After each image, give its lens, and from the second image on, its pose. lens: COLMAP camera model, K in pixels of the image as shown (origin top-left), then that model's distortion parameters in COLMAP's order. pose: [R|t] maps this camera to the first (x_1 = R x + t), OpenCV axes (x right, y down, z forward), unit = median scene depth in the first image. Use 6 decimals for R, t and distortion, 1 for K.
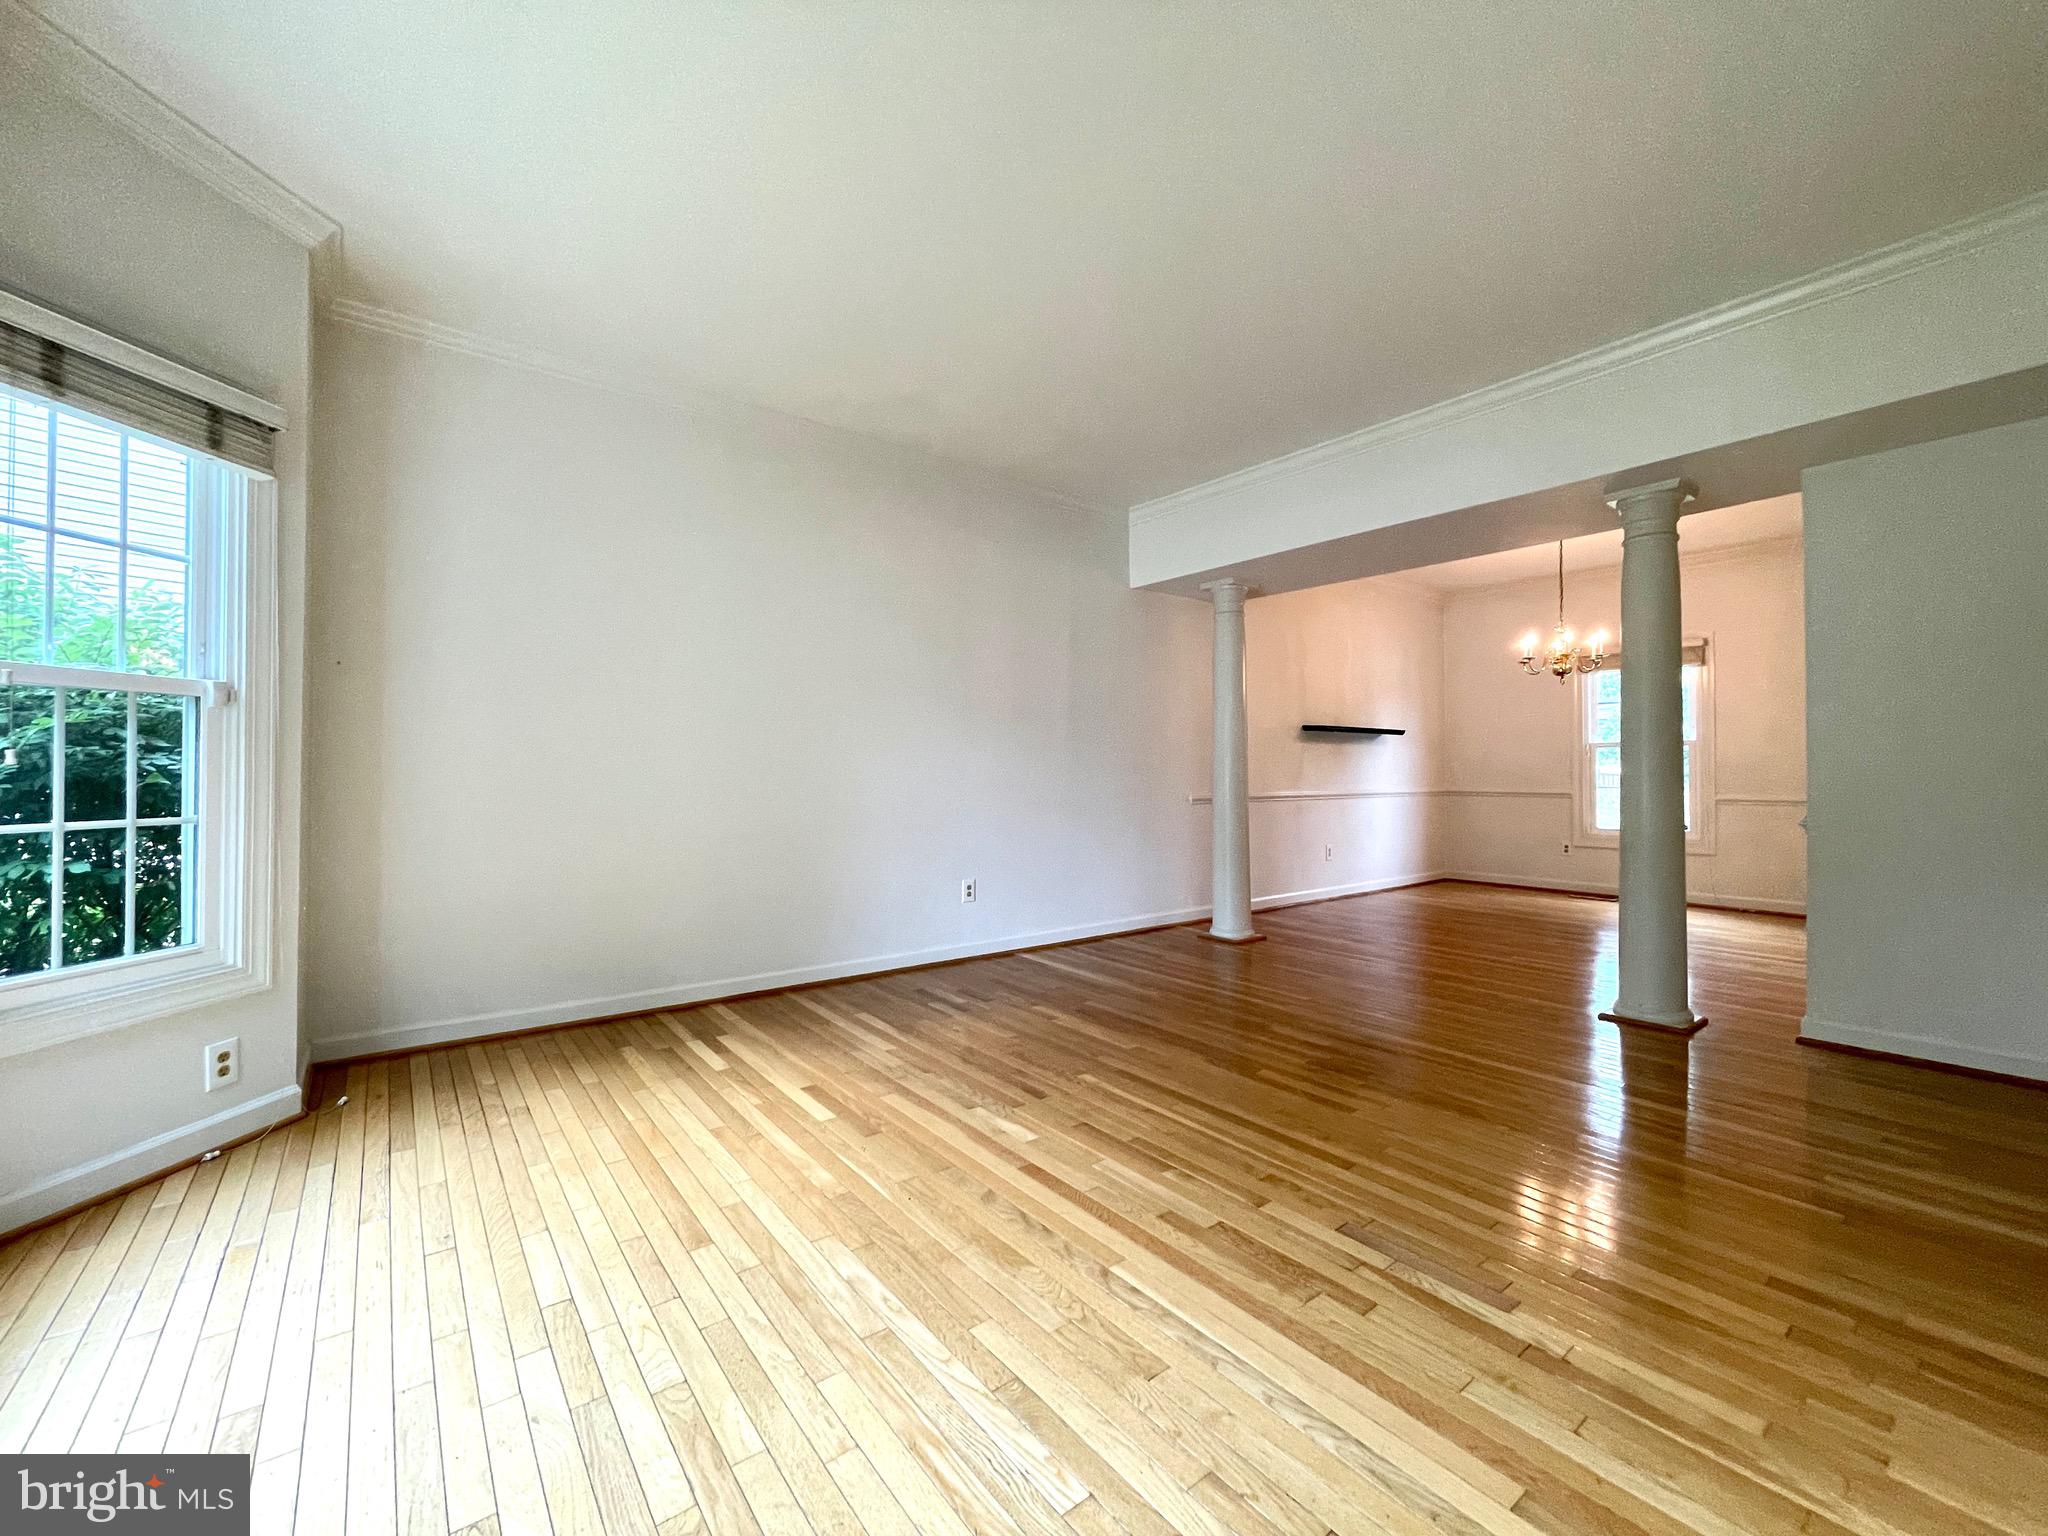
lens RADIAL K [[830.5, 0, 1020.9], [0, 830.5, 761.6], [0, 0, 1]] dist [-0.001468, -0.000013]
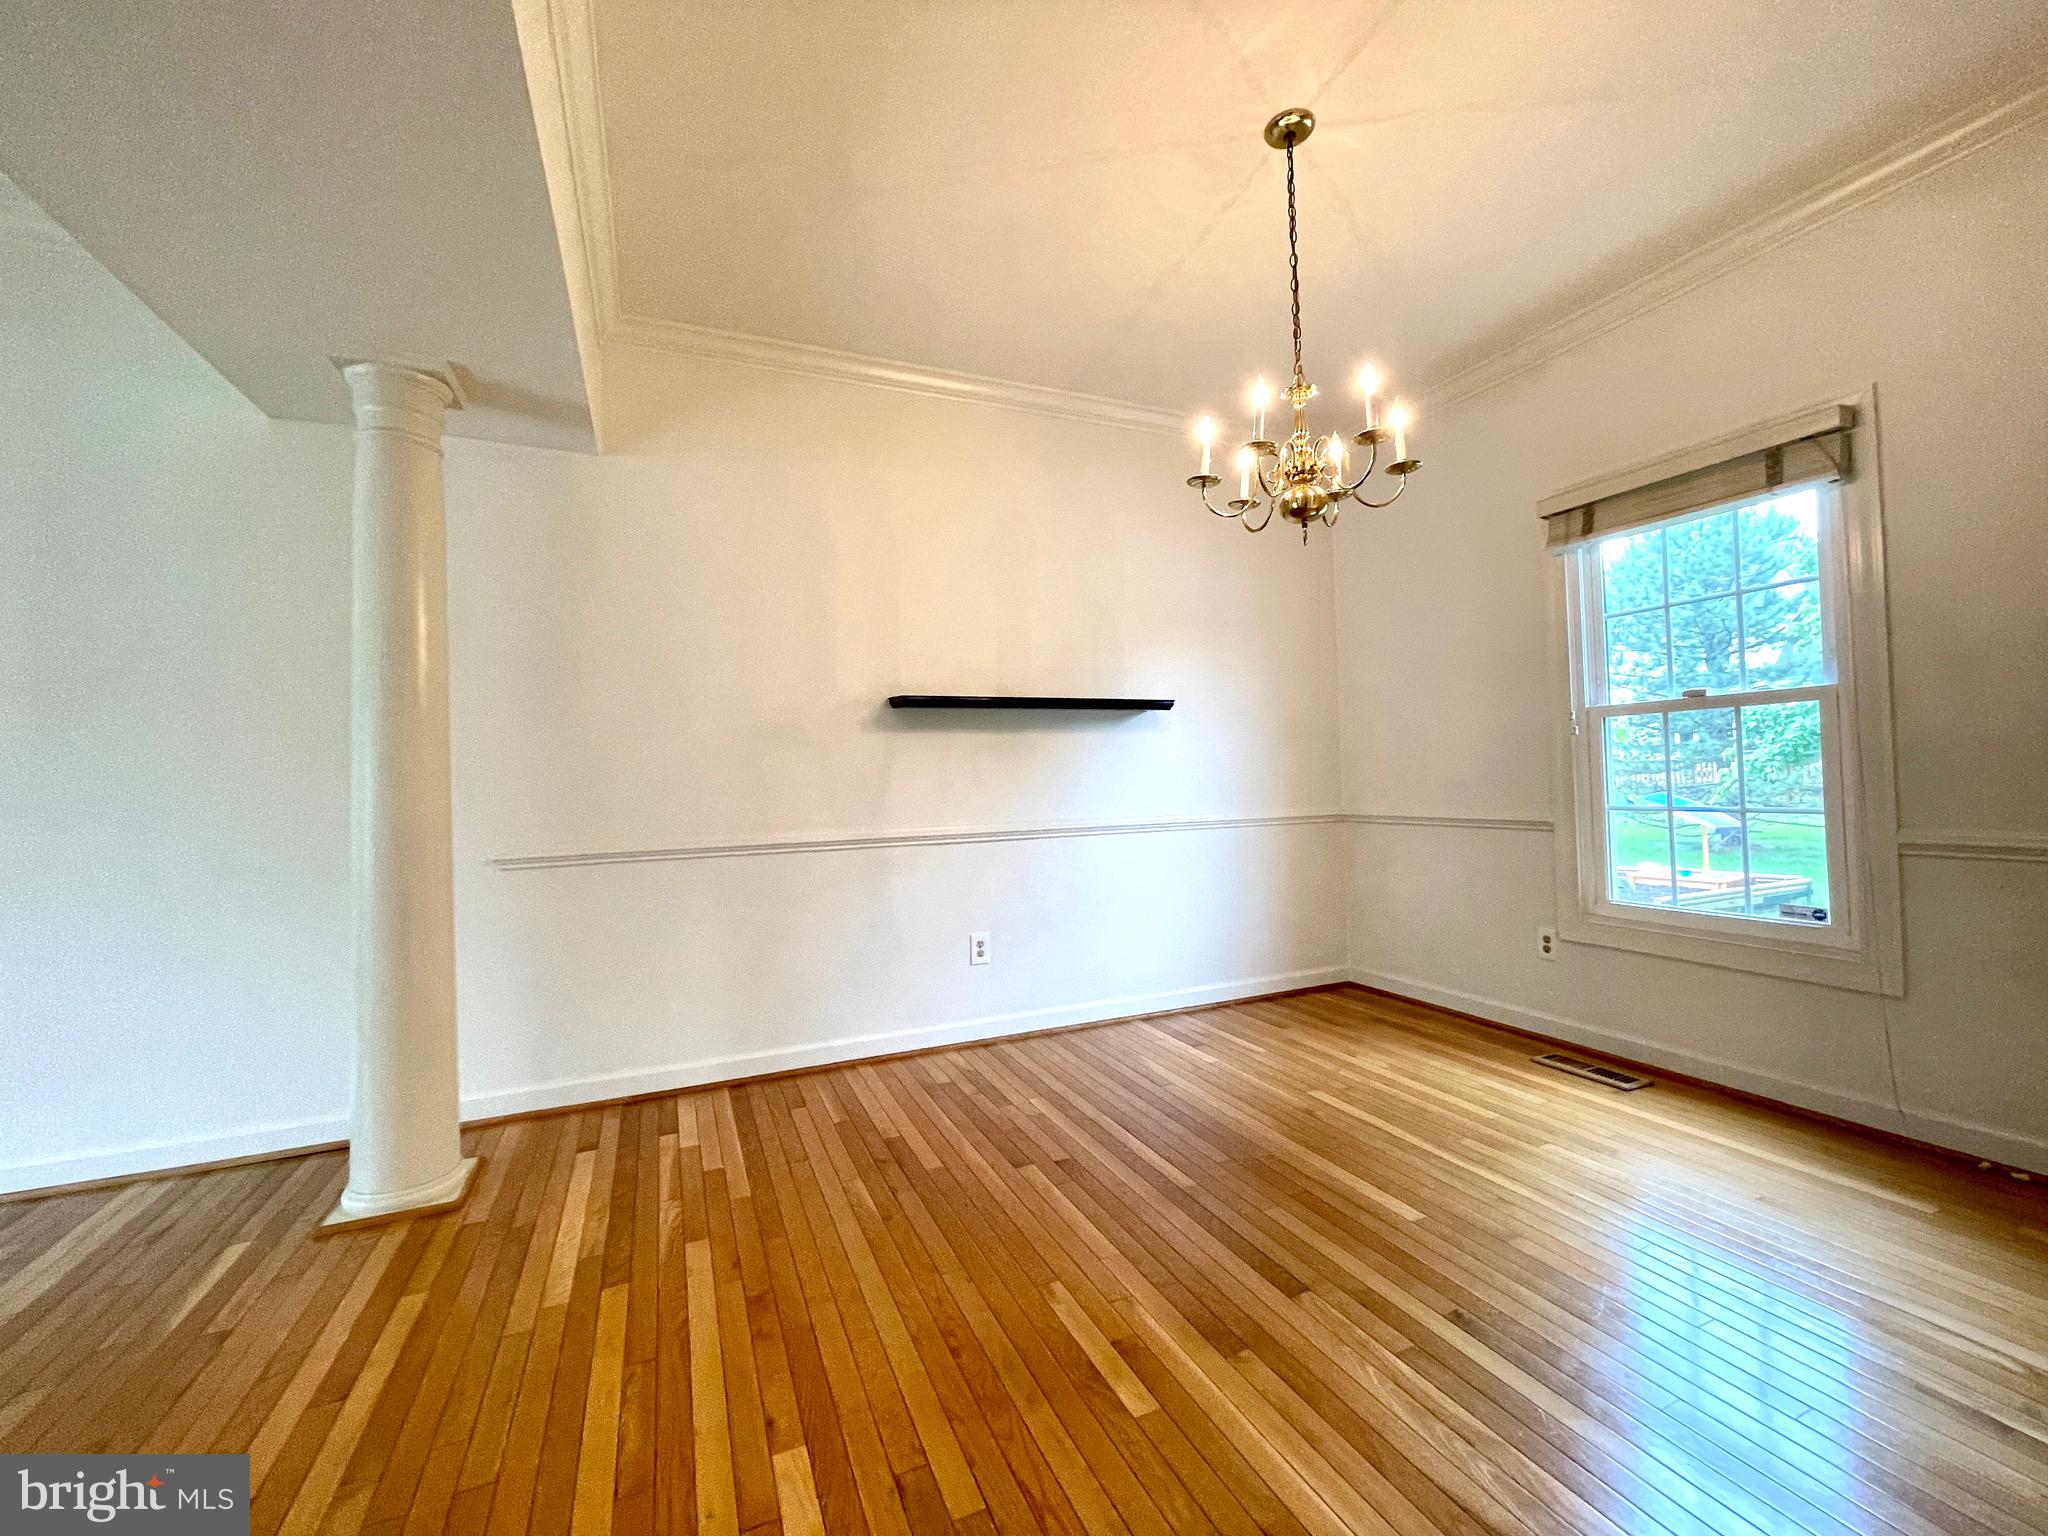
lens RADIAL K [[830.5, 0, 1020.9], [0, 830.5, 761.6], [0, 0, 1]] dist [-0.001468, -0.000013]
pose [[0.968079, -0.030529, -0.248778, 0.525347], [0.027689, 0.999505, -0.014907, 0.004641], [0.249110, 0.007542, 0.968446, 0.522116]]
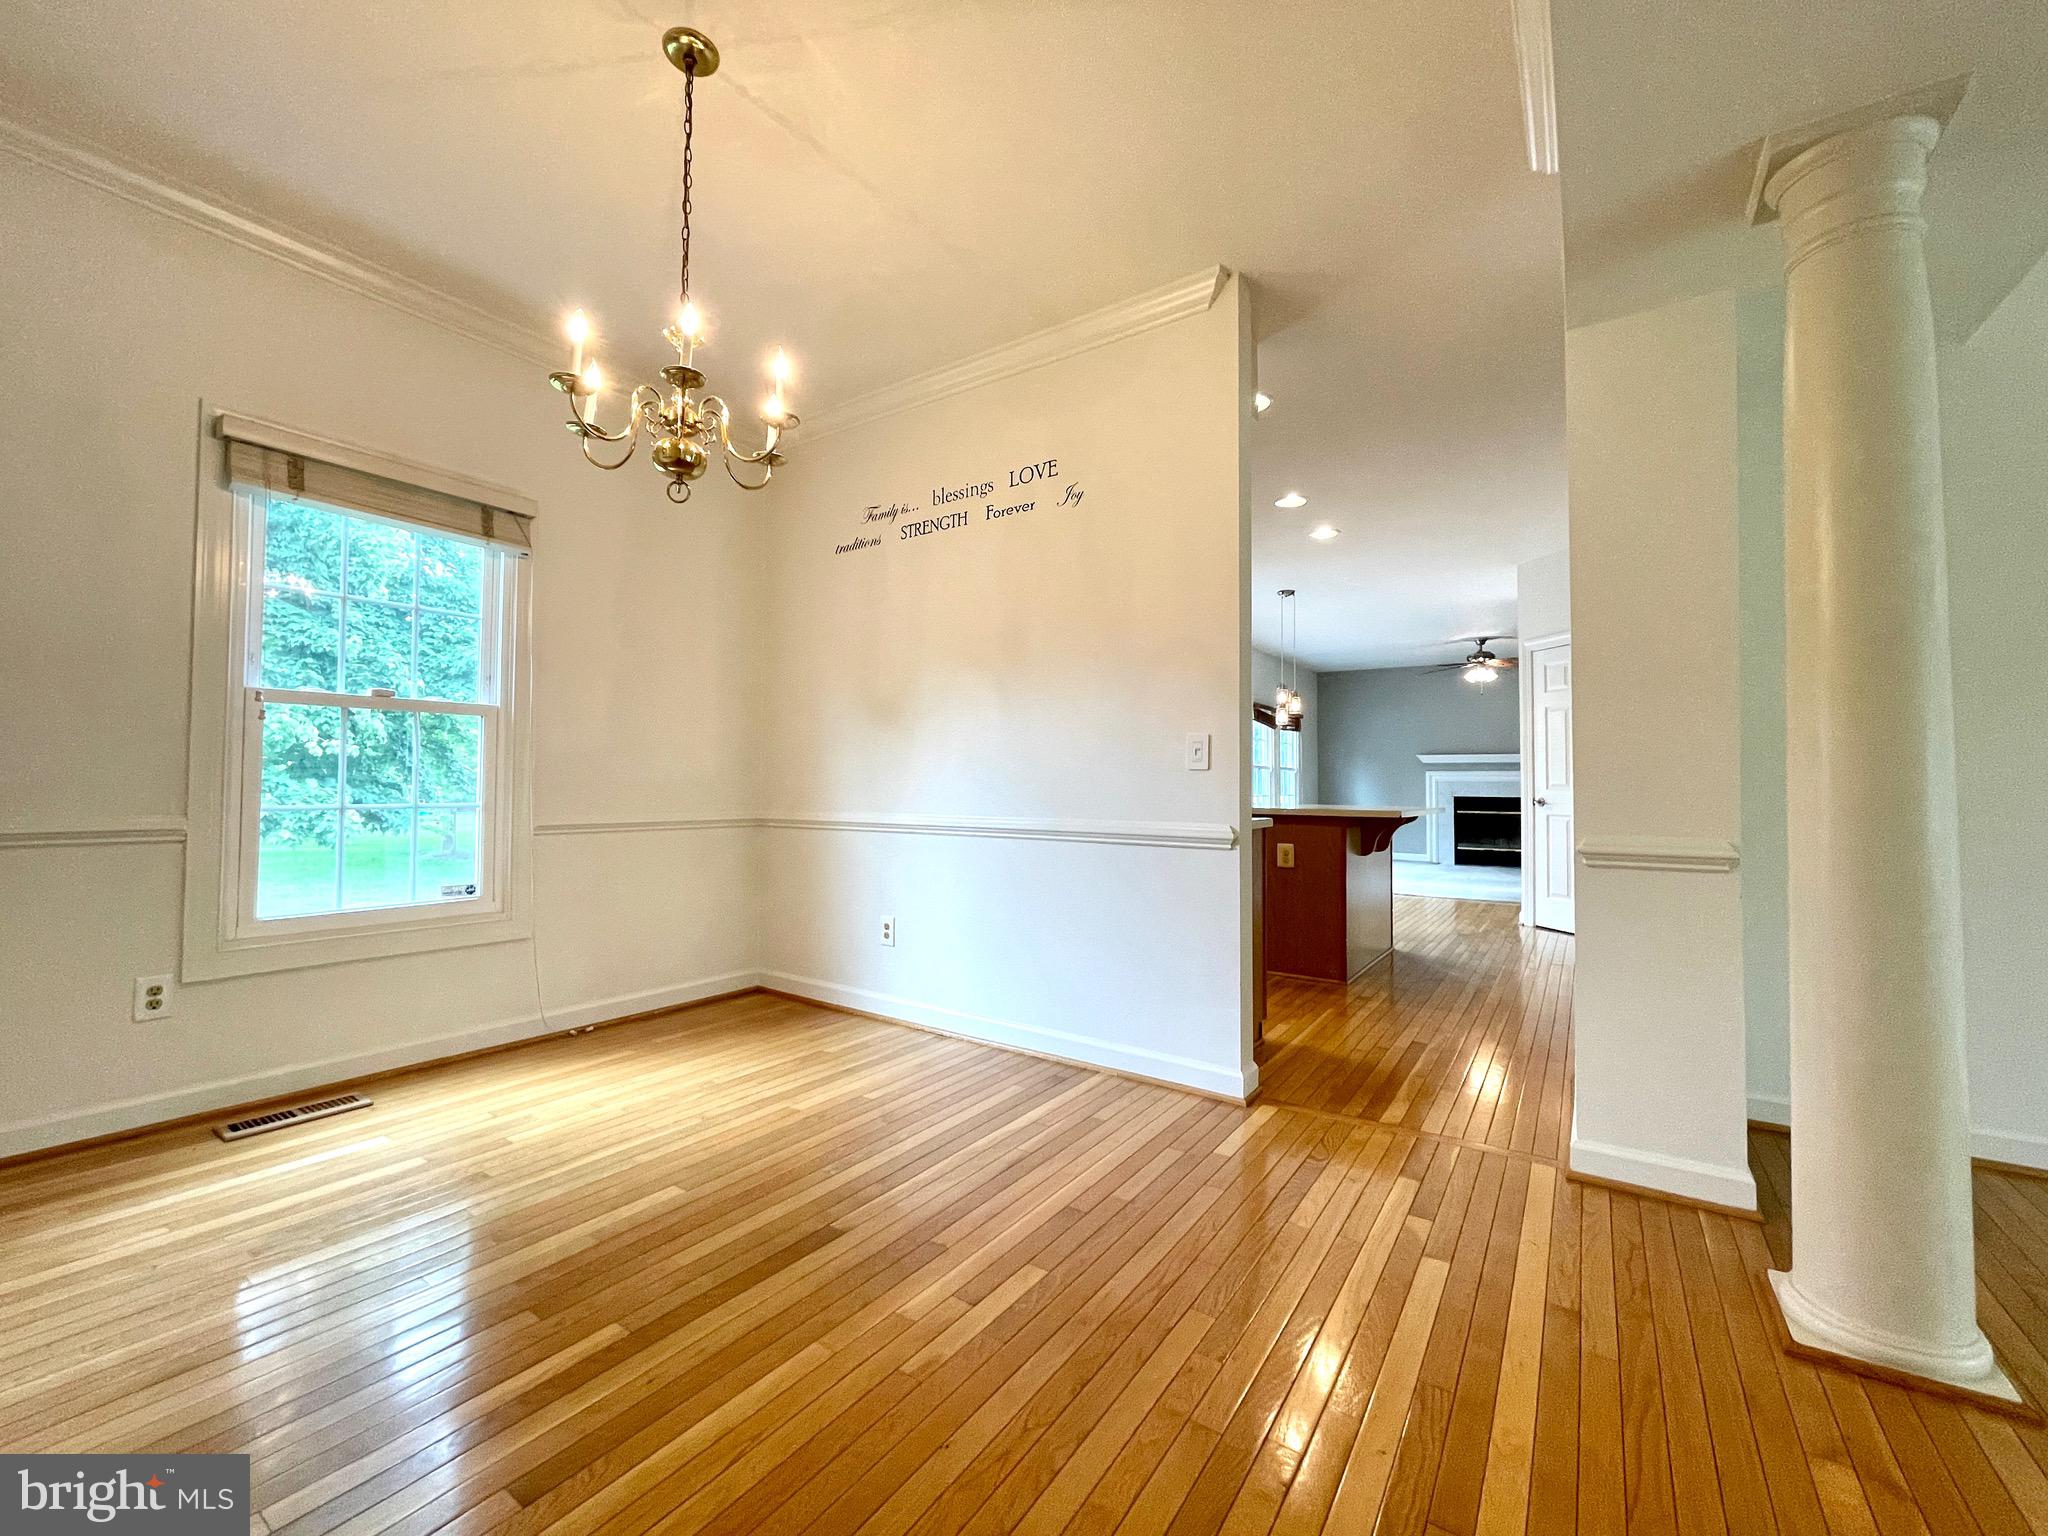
lens RADIAL K [[830.5, 0, 1020.9], [0, 830.5, 761.6], [0, 0, 1]] dist [-0.001468, -0.000013]
pose [[-0.297690, 0.026898, 0.954283, 0.256260], [-0.014415, 0.999362, -0.032666, 0.017363], [-0.954554, -0.023481, -0.297113, 0.812970]]
